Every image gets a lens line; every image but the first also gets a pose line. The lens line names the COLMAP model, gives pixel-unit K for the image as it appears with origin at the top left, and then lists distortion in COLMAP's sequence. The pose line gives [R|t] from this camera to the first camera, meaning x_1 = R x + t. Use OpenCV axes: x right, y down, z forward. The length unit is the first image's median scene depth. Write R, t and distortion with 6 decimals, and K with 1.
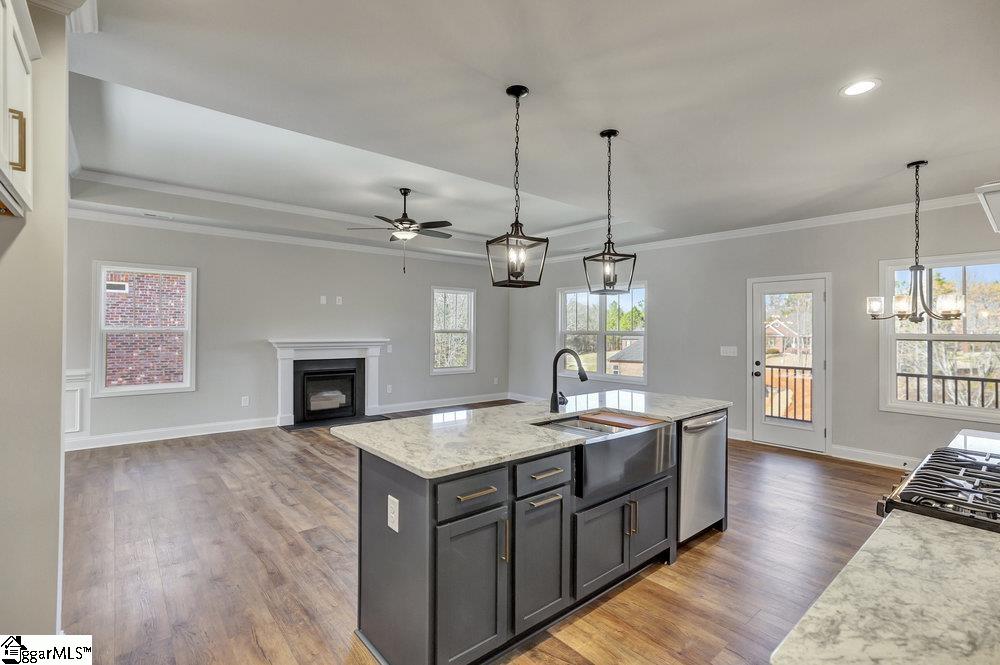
lens RADIAL K [[472.9, 0, 500.0], [0, 472.9, 332.5], [0, 0, 1]] dist [-0.024198, 0.000017]
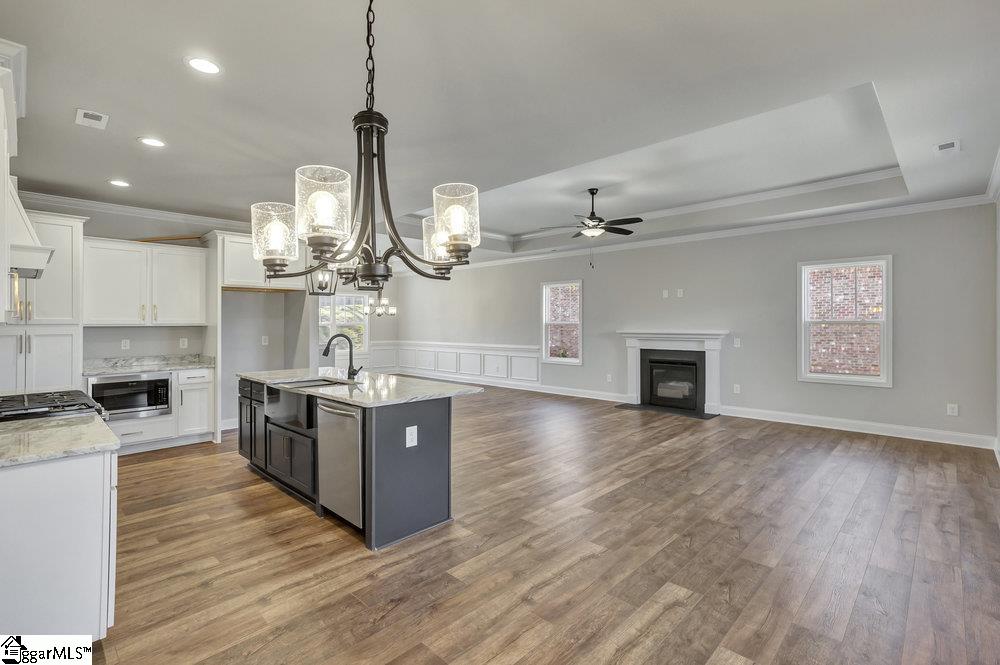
lens RADIAL K [[458.5, 0, 498.6], [0, 458.5, 323.6], [0, 0, 1]] dist [-0.001032, -0.000028]
pose [[0.093563, -0.003932, -0.995606, 0.801021], [0.001344, 0.999992, -0.003823, 0.002018], [0.995612, -0.000980, 0.093567, 0.683228]]
